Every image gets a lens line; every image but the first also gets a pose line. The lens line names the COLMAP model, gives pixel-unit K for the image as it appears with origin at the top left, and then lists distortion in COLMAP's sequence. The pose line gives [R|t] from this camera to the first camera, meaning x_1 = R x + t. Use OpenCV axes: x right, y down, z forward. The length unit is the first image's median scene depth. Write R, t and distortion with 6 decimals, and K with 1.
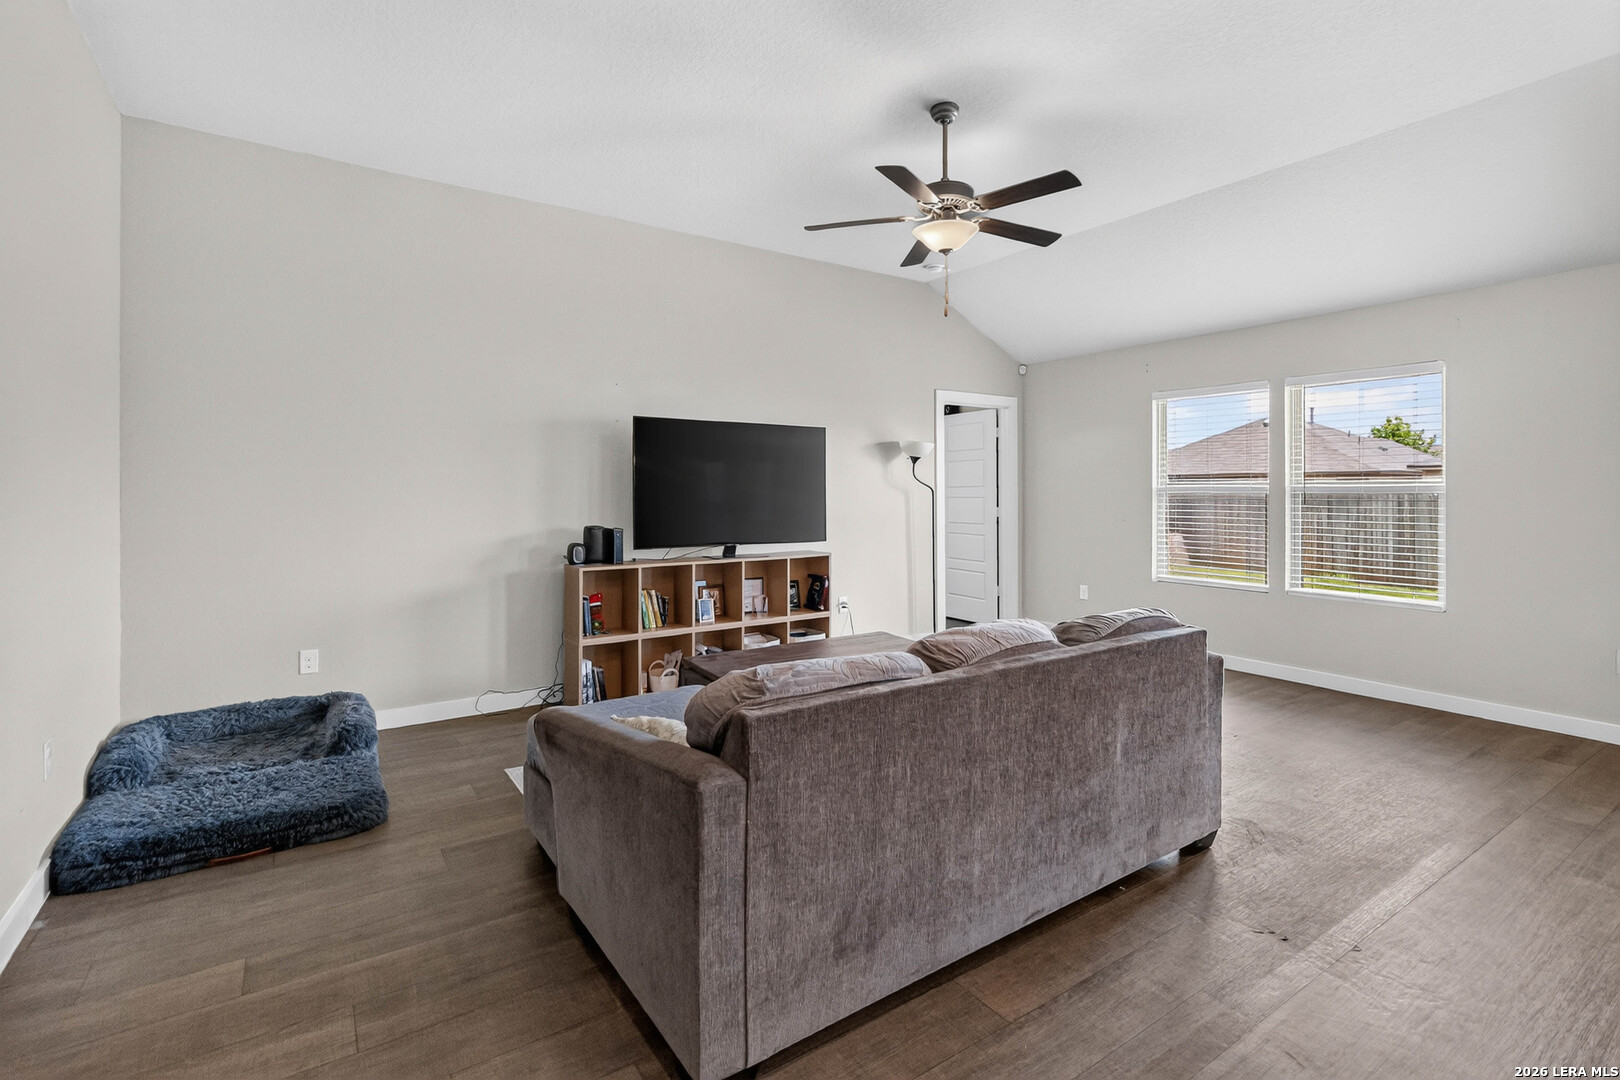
lens RADIAL K [[771.8, 0, 821.3], [0, 771.8, 484.8], [0, 0, 1]] dist [0.008328, -0.000360]
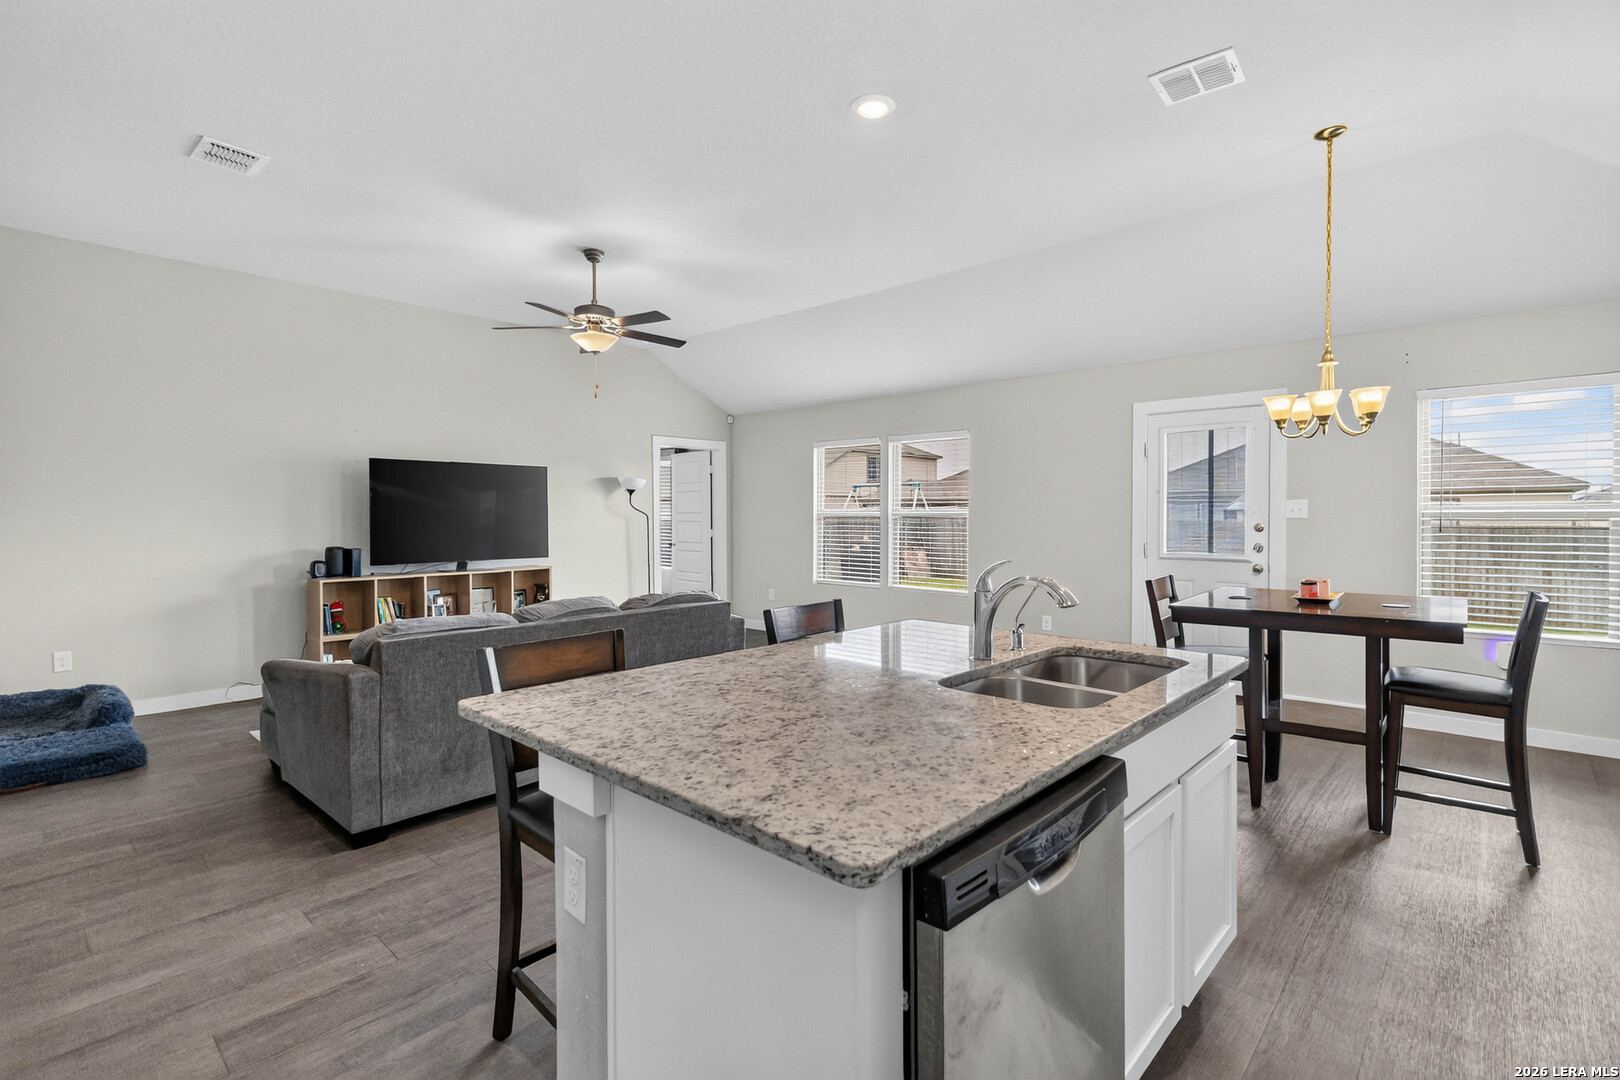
lens RADIAL K [[761.6, 0, 822.9], [0, 761.6, 520.6], [0, 0, 1]] dist [0.009971, -0.001212]
pose [[0.972959, -0.004572, 0.230933, 0.185718], [0.000596, 0.999850, 0.017284, -0.009476], [-0.230978, -0.016679, 0.972816, -0.374770]]
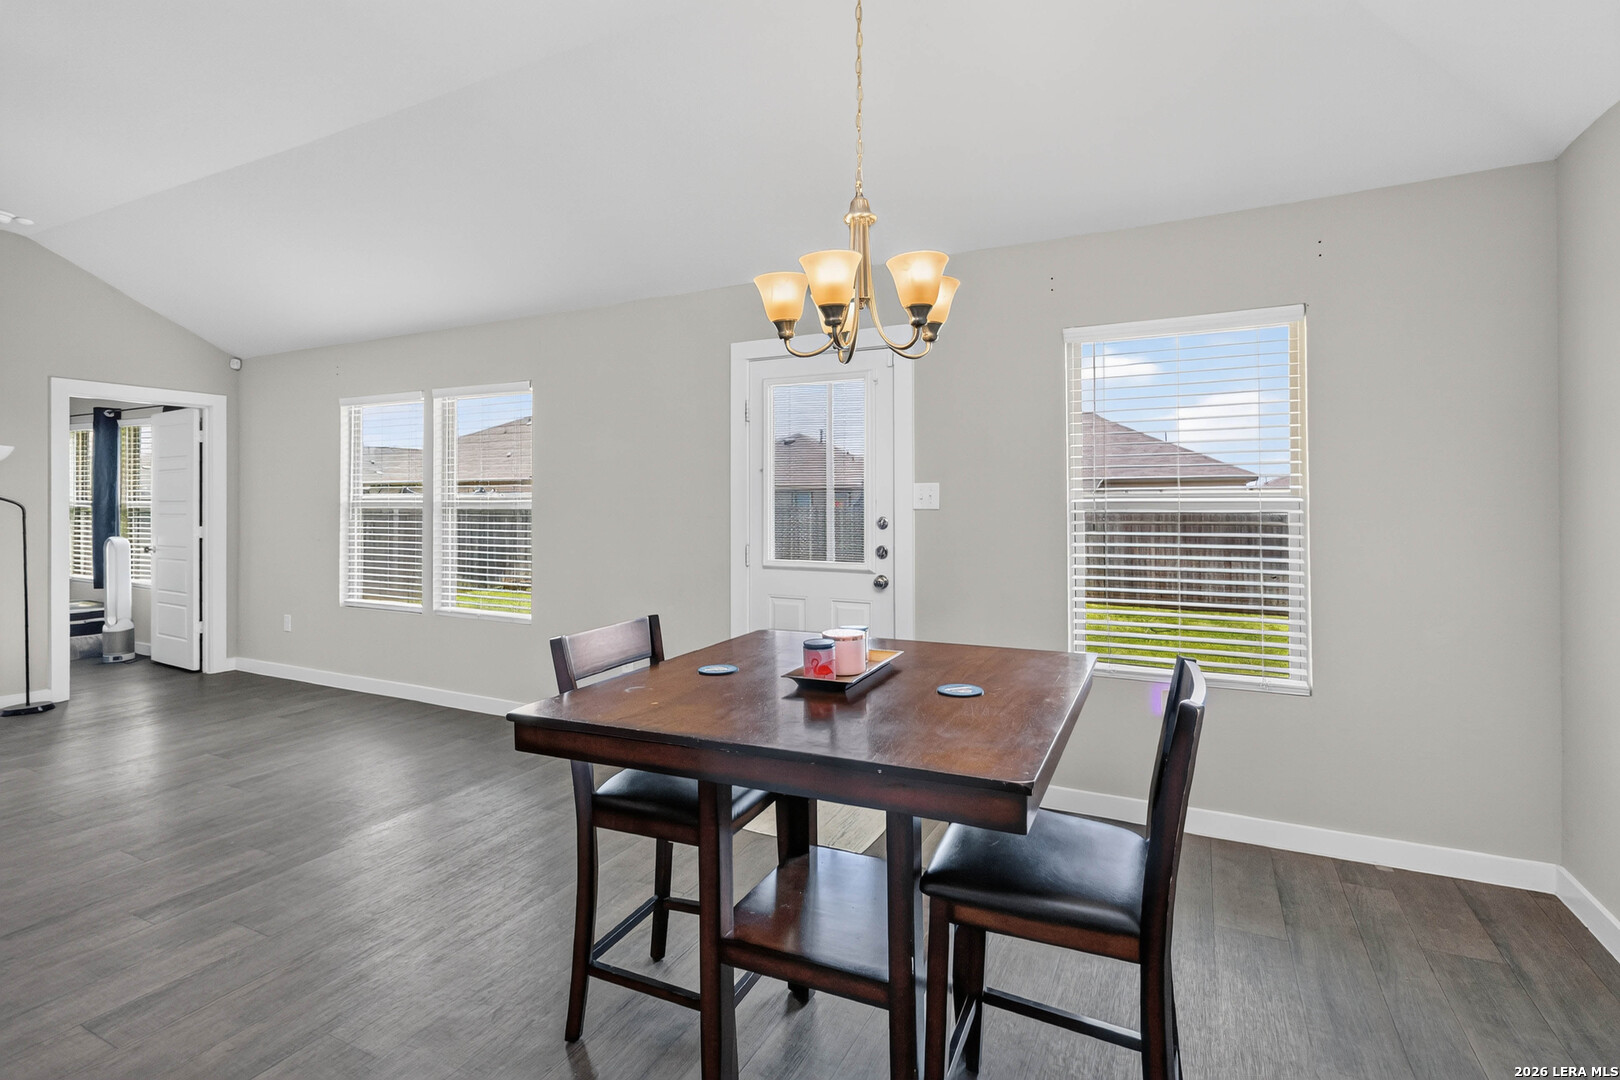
lens RADIAL K [[771.8, 0, 821.3], [0, 771.8, 484.8], [0, 0, 1]] dist [0.008328, -0.000360]
pose [[0.876492, 0.007388, 0.481360, 0.640575], [-0.000774, 0.999903, -0.013939, -0.007002], [-0.481416, 0.011845, 0.876412, -0.087816]]
